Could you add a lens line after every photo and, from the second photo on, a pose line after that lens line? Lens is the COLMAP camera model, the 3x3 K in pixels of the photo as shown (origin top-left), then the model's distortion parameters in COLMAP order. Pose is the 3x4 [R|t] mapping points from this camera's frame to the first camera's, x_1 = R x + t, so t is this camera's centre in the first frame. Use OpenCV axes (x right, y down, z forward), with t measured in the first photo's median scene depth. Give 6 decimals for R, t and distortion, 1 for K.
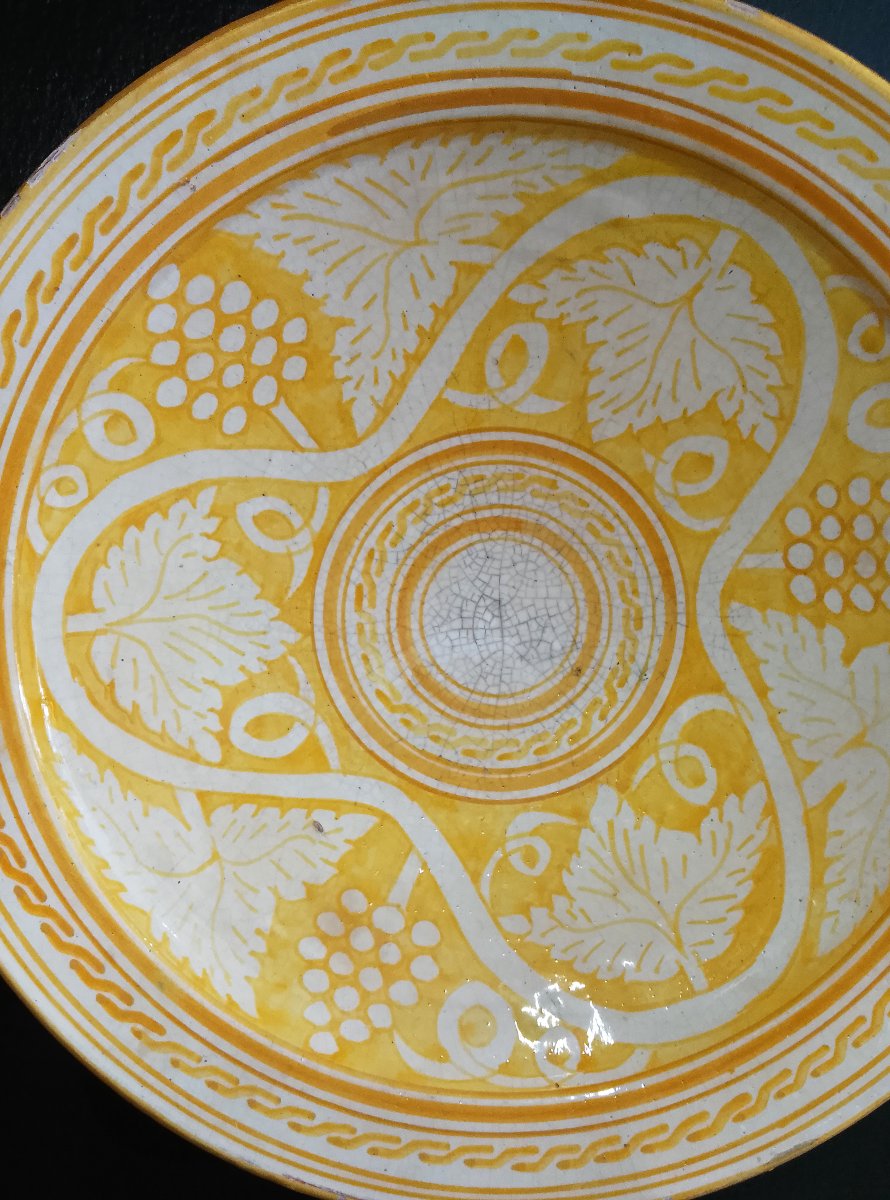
lens RADIAL K [[858.9, 0, 445.0], [0, 858.9, 600.0], [0, 0, 1]] dist [-0.109373, 0.027420]
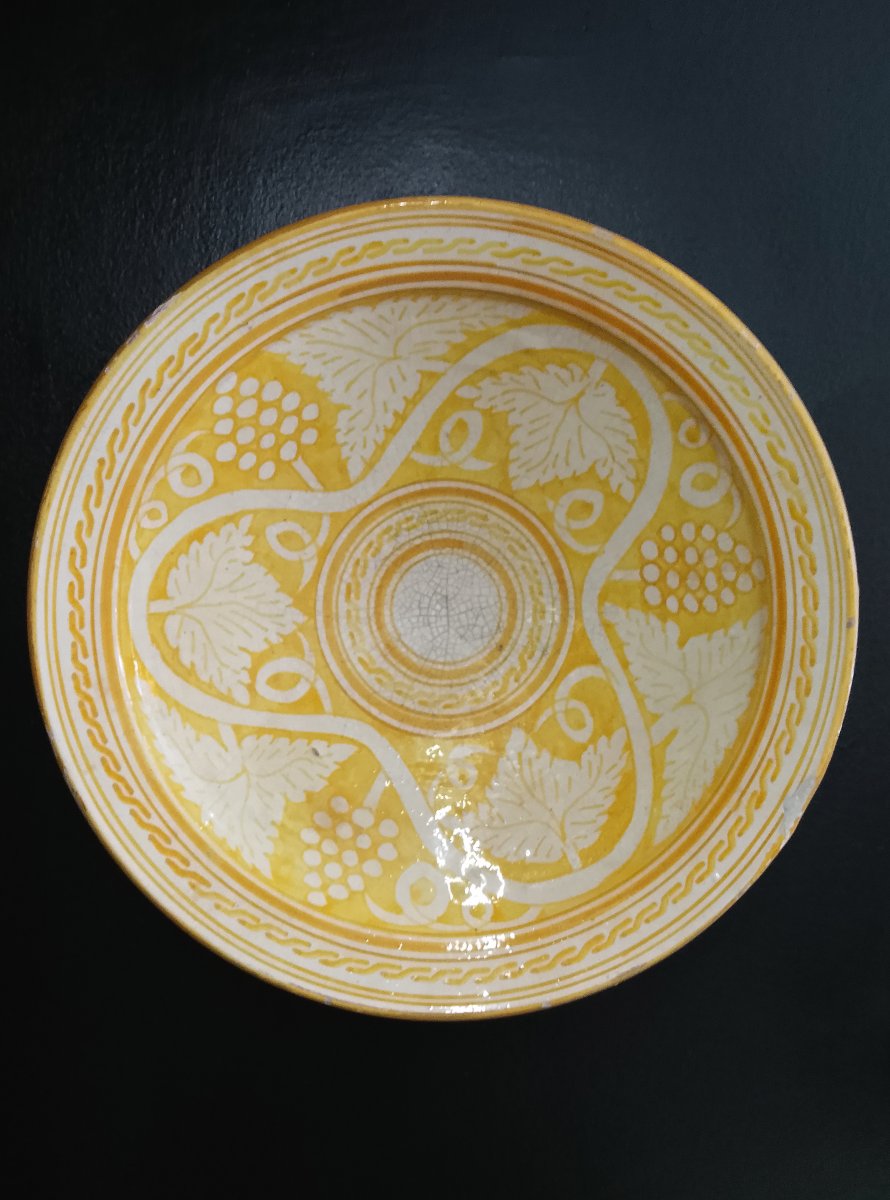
lens RADIAL K [[1060.6, 0, 448.7], [0, 1060.6, 548.4], [0, 0, 1]] dist [-0.045481, -0.001478]
pose [[0.999309, 0.025555, 0.026979, 0.017967], [-0.025177, 0.999581, -0.014262, -0.056395], [-0.027332, 0.013572, 0.999534, -0.793085]]
